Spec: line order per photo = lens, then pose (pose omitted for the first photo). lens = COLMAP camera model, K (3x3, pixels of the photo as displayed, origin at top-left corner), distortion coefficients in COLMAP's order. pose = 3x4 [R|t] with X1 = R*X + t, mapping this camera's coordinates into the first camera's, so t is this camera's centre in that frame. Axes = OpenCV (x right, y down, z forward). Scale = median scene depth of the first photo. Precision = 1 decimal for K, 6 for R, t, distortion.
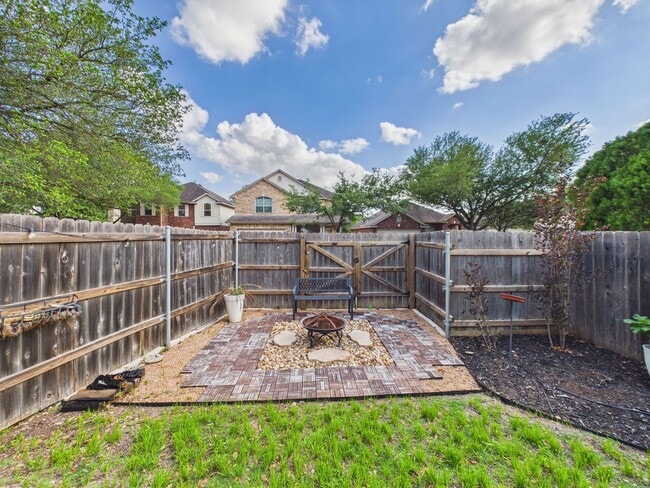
lens RADIAL K [[264.1, 0, 326.1], [0, 264.1, 238.2], [0, 0, 1]] dist [-0.000574, 0.000679]
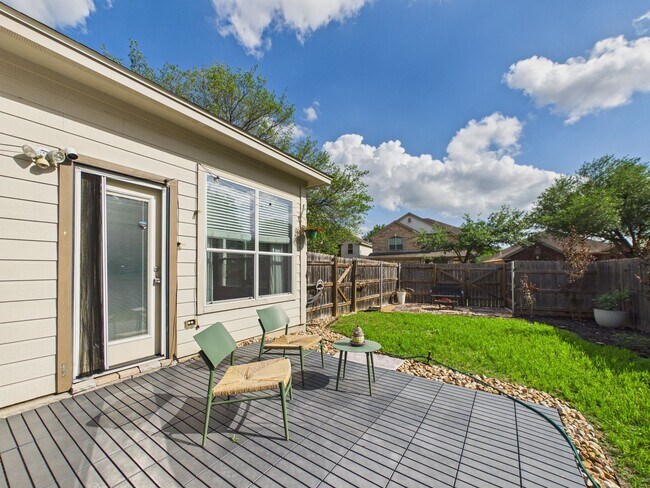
lens RADIAL K [[264.1, 0, 323.4], [0, 264.1, 267.7], [0, 0, 1]] dist [-0.000574, 0.000679]
pose [[0.893096, -0.004963, -0.449839, 0.055704], [-0.003861, 0.999818, -0.018697, 0.054645], [0.449850, 0.018435, 0.892914, -1.213085]]
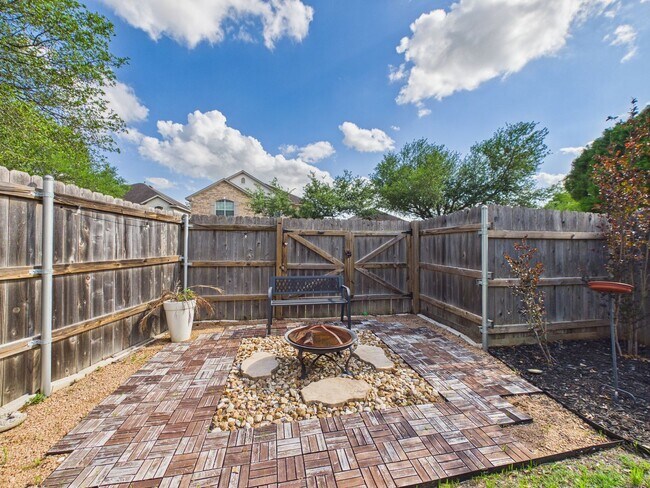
lens RADIAL K [[264.1, 0, 326.6], [0, 264.1, 243.8], [0, 0, 1]] dist [-0.000574, 0.000679]
pose [[0.990636, 0.002386, 0.136510, -0.064551], [0.000393, 0.999793, -0.020326, 0.078992], [-0.136531, 0.020190, 0.990430, 0.264822]]
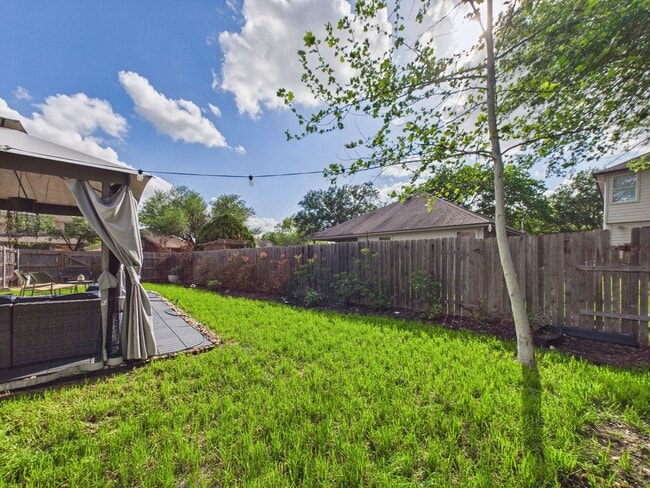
lens RADIAL K [[264.1, 0, 326.5], [0, 264.1, 262.0], [0, 0, 1]] dist [-0.000574, 0.000679]
pose [[0.676181, 0.002617, 0.736731, -0.258256], [0.000218, 0.999993, -0.003752, 0.096994], [-0.736735, 0.002697, 0.676176, -2.530904]]
